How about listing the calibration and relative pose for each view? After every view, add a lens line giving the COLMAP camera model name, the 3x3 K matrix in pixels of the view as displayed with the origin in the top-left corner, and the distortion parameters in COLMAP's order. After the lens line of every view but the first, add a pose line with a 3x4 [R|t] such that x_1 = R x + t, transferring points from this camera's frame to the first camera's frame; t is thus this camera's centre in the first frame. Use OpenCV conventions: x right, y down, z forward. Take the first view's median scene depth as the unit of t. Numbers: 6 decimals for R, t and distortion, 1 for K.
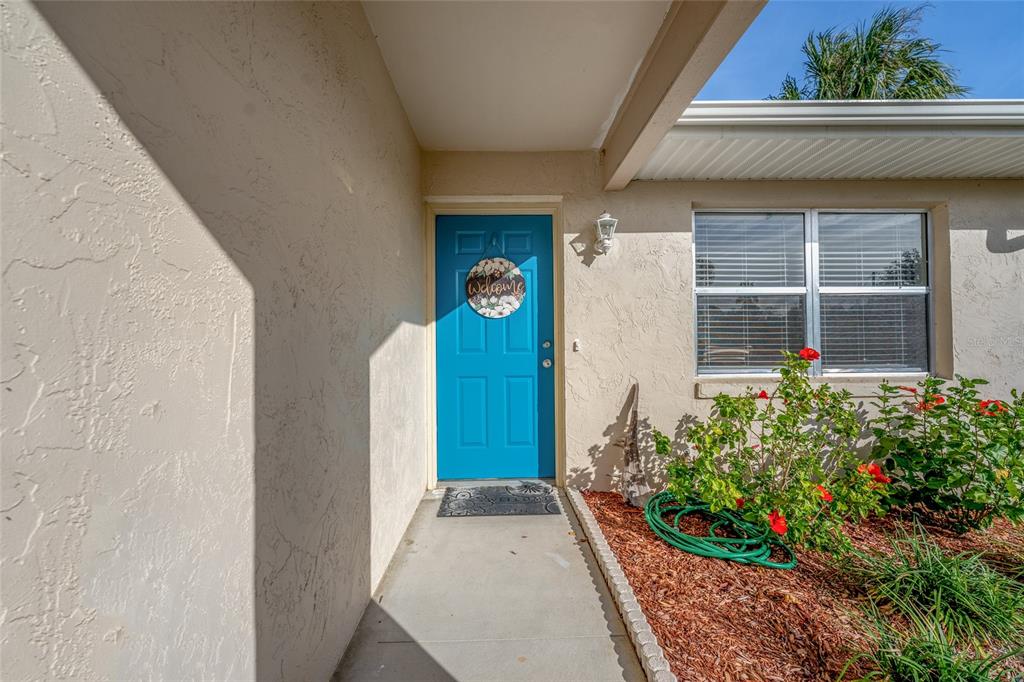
lens RADIAL K [[410.0, 0, 504.9], [0, 410.0, 342.1], [0, 0, 1]] dist [-0.002797, -0.000415]
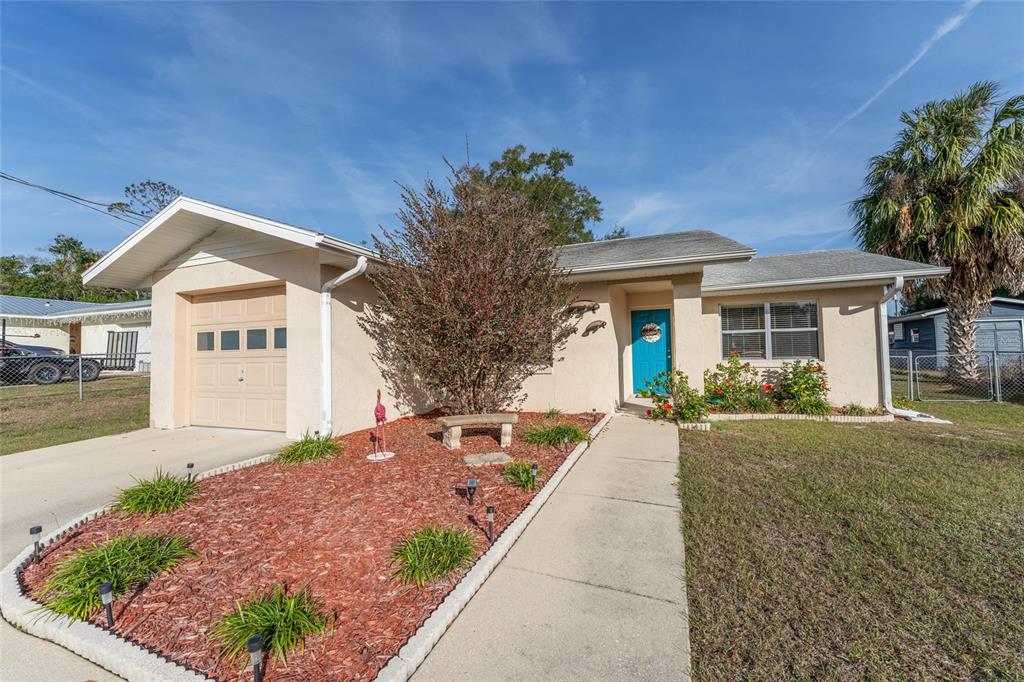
lens RADIAL K [[410.0, 0, 507.7], [0, 410.0, 343.8], [0, 0, 1]] dist [-0.002797, -0.000415]
pose [[0.915942, -0.018162, -0.400900, 0.230081], [0.018775, 0.999821, -0.002399, -0.061666], [0.400871, -0.005330, 0.916119, -2.353049]]
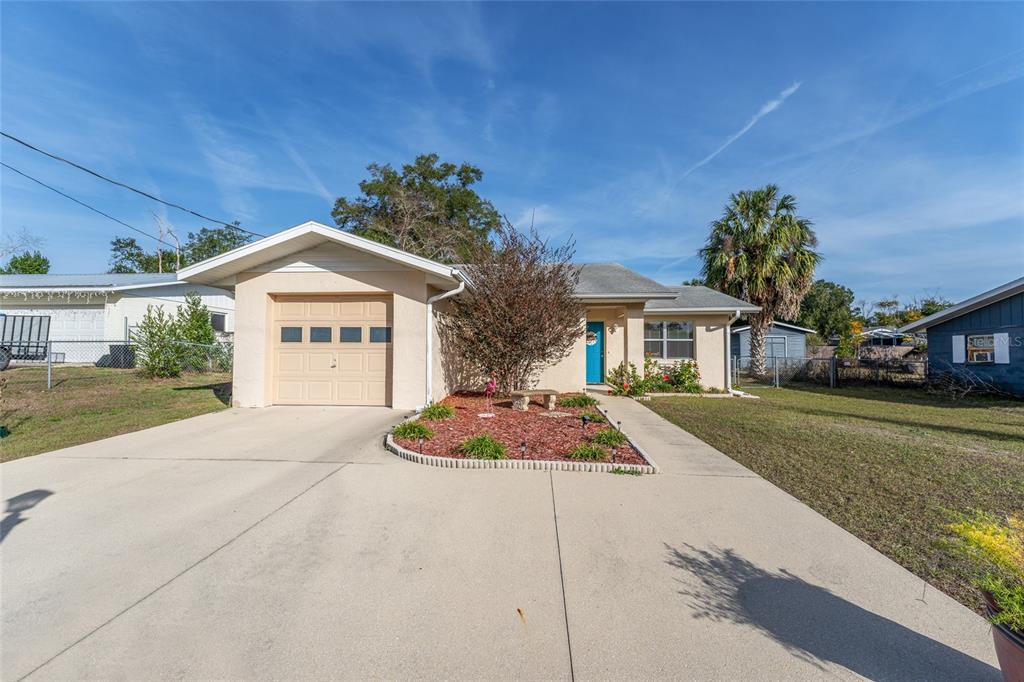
lens RADIAL K [[410.0, 0, 510.7], [0, 410.0, 341.2], [0, 0, 1]] dist [-0.002797, -0.000415]
pose [[0.995371, 0.010606, -0.095524, -0.454497], [-0.011208, 0.999921, -0.005770, -0.068723], [0.095455, 0.006814, 0.995410, -3.450556]]
